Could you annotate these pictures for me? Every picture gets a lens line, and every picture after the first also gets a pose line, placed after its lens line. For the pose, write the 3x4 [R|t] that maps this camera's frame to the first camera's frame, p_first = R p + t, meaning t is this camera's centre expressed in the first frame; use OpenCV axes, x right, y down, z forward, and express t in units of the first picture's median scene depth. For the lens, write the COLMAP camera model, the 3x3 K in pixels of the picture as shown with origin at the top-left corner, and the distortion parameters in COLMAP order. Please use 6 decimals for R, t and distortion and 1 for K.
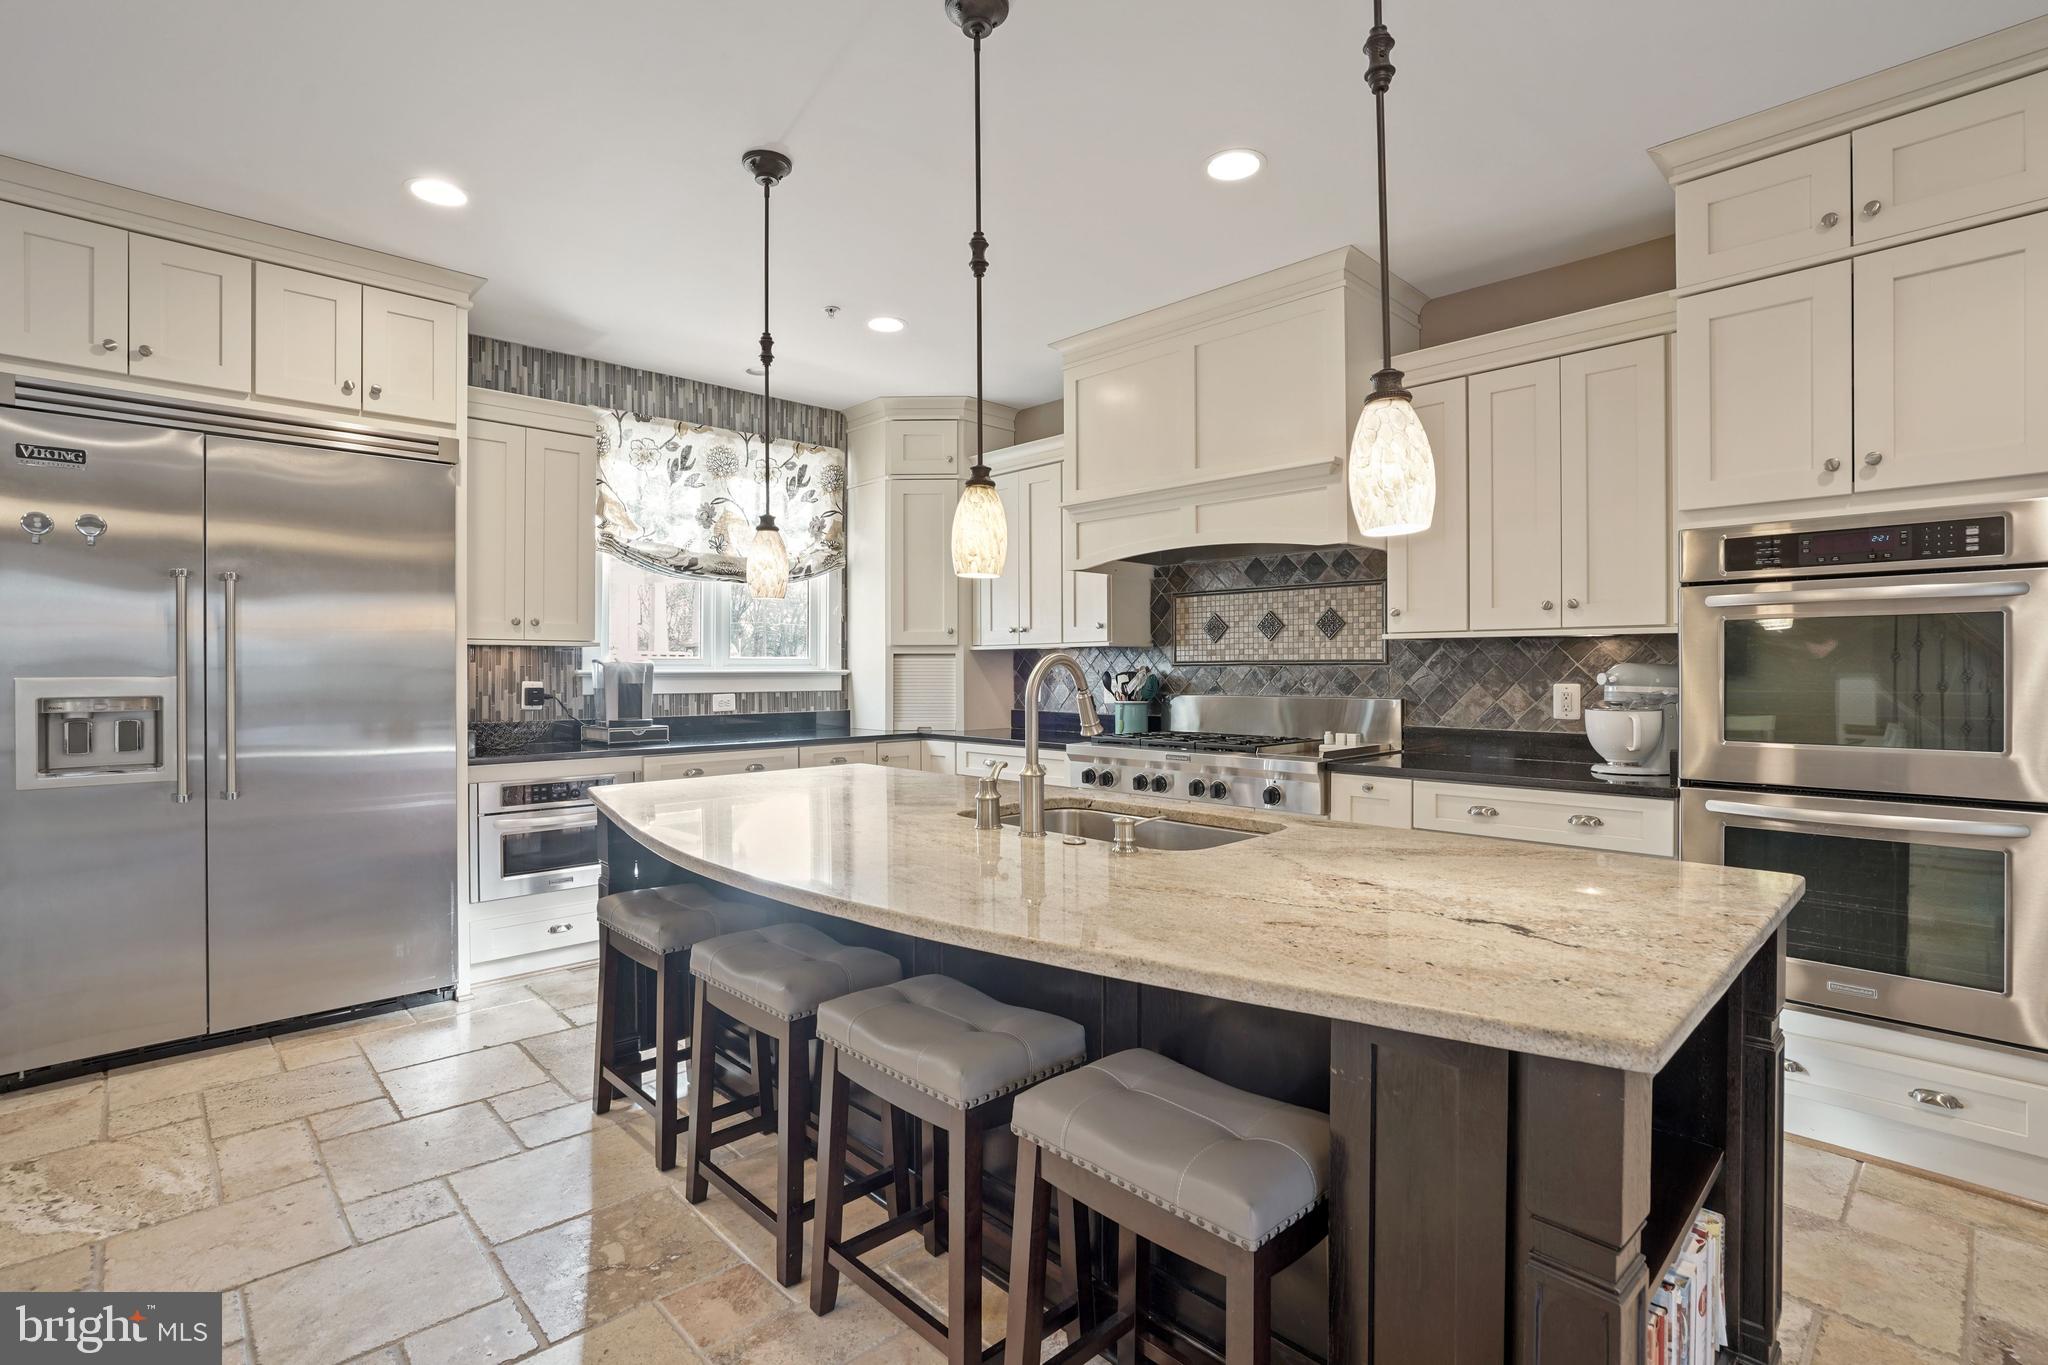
lens RADIAL K [[962.0, 0, 1018.4], [0, 962.0, 671.3], [0, 0, 1]] dist [-0.064486, 0.039169]
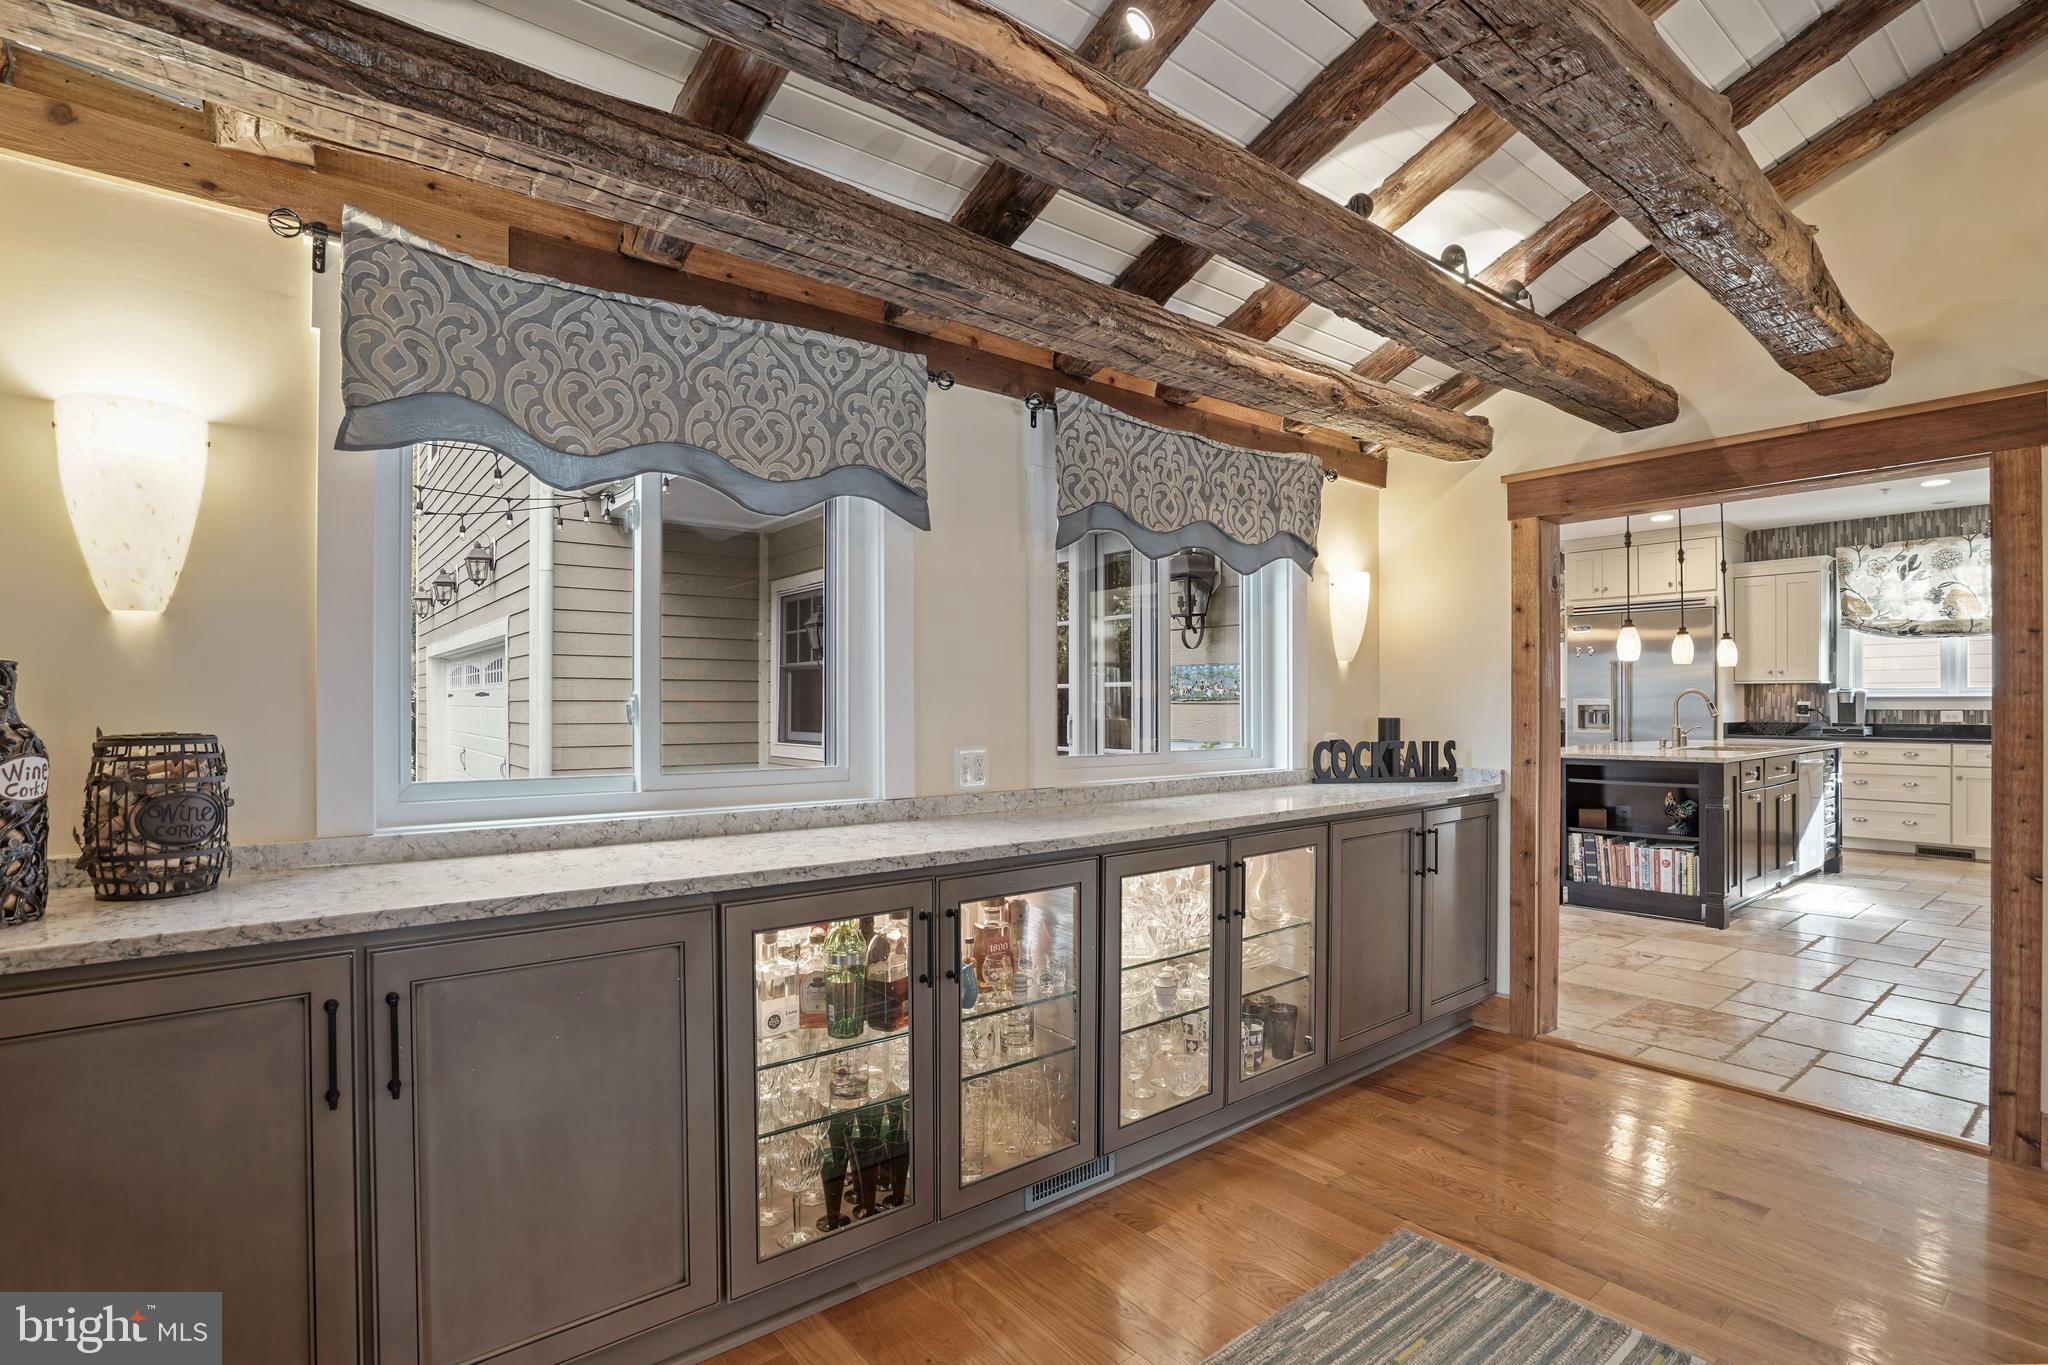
lens RADIAL K [[965.6, 0, 1020.5], [0, 965.6, 697.1], [0, 0, 1]] dist [-0.062701, 0.023081]
pose [[-0.085055, -0.004901, -0.996364, 1.413976], [-0.005094, 0.999977, -0.004484, 0.017708], [0.996363, 0.004694, -0.085078, -0.384354]]
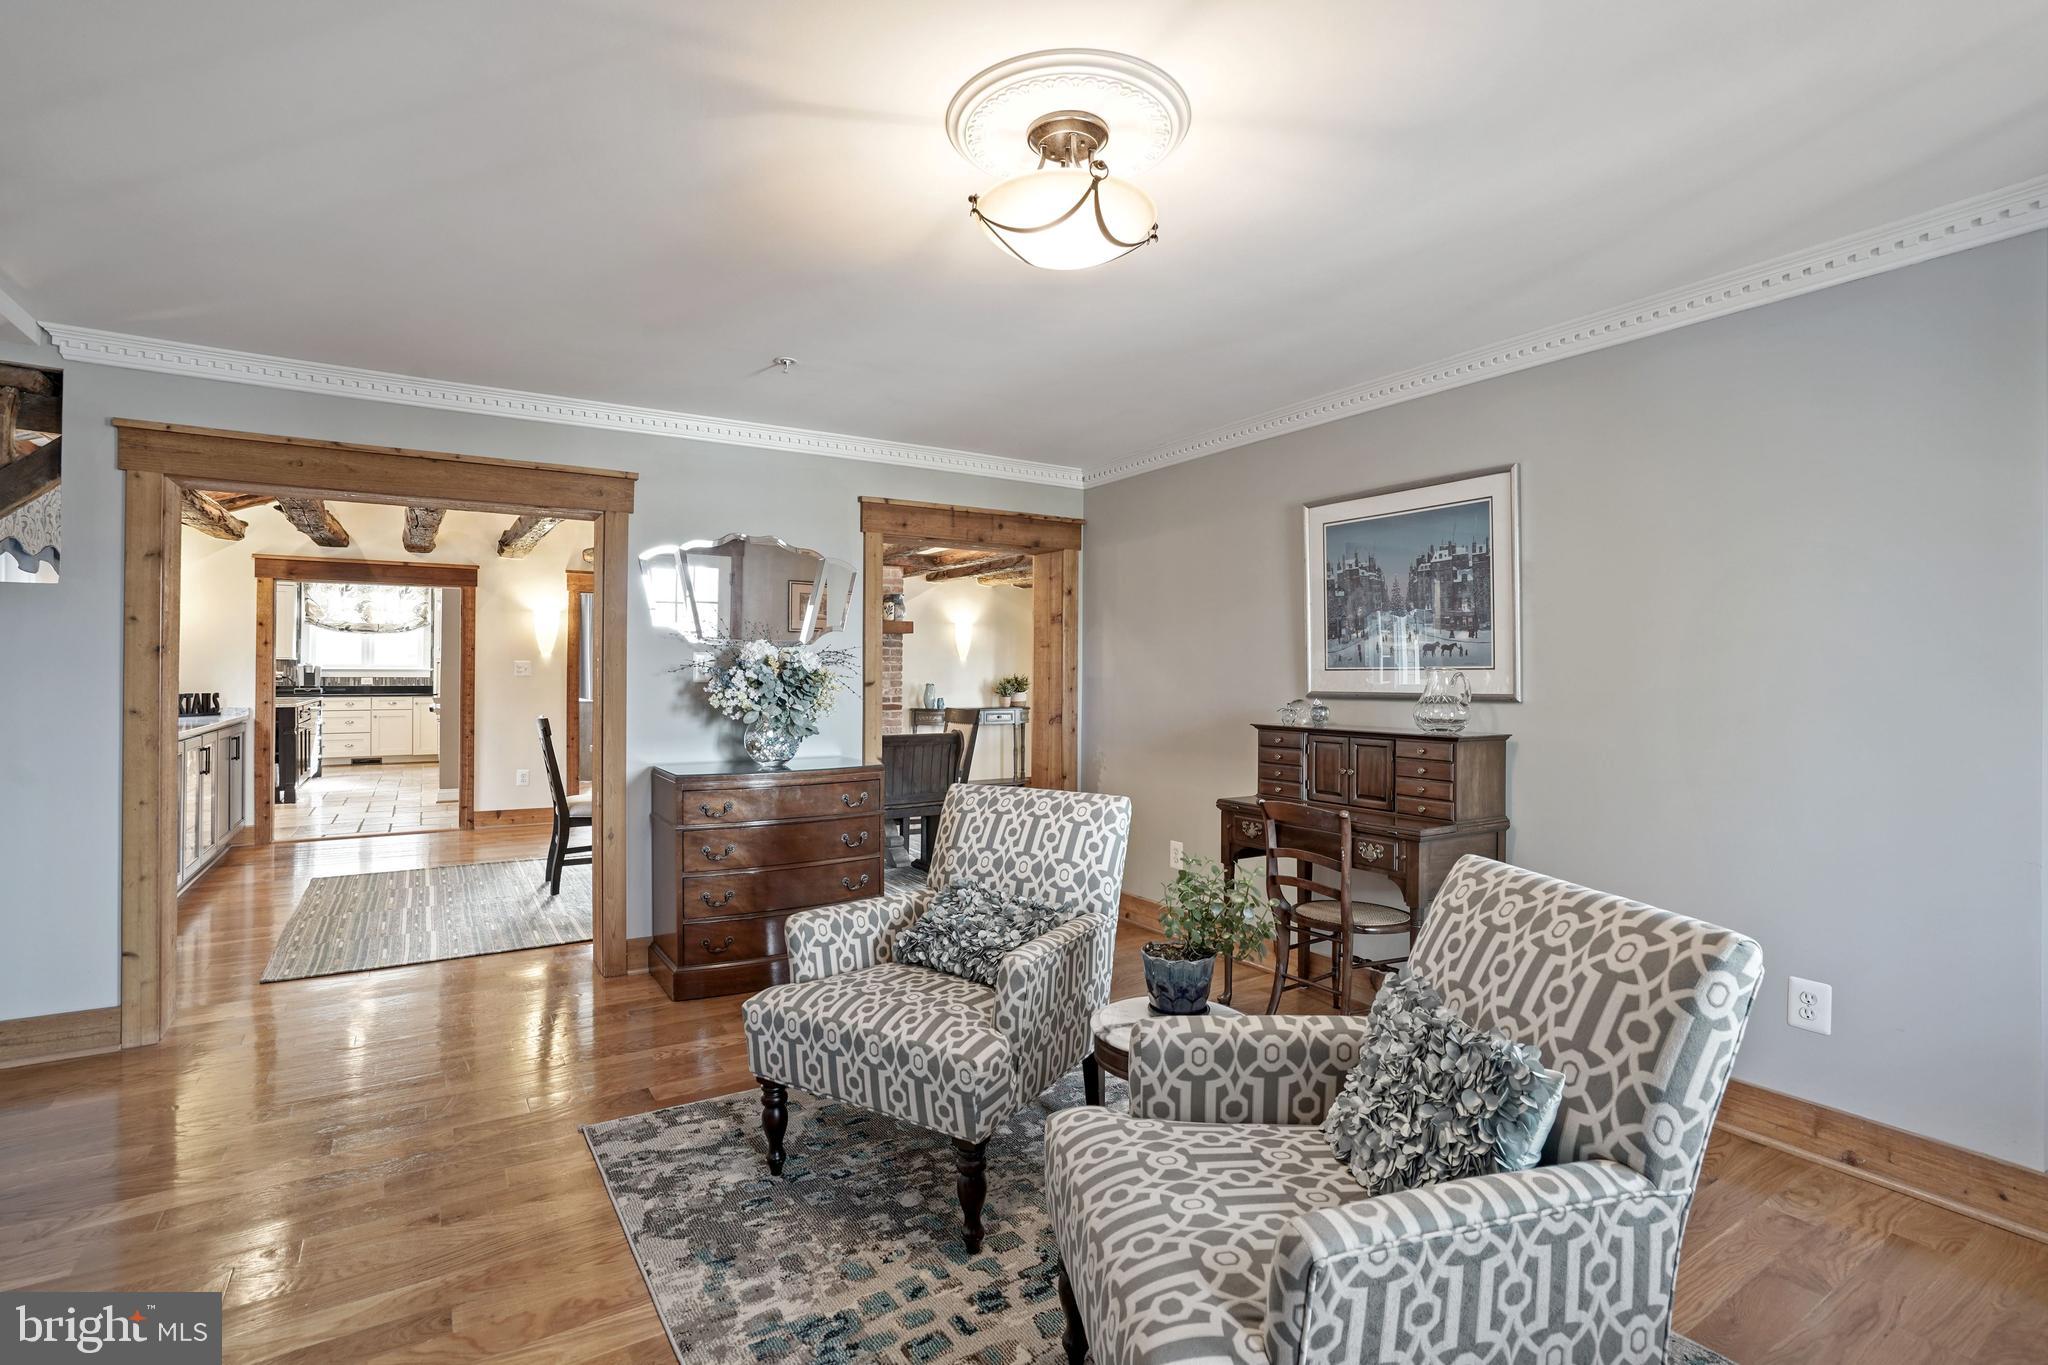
lens RADIAL K [[962.0, 0, 1018.4], [0, 962.0, 671.3], [0, 0, 1]] dist [-0.064486, 0.039169]
pose [[0.982790, -0.000258, -0.184728, 2.038992], [-0.000828, 0.999983, -0.005804, 0.022332], [0.184726, 0.005857, 0.982773, -1.250717]]
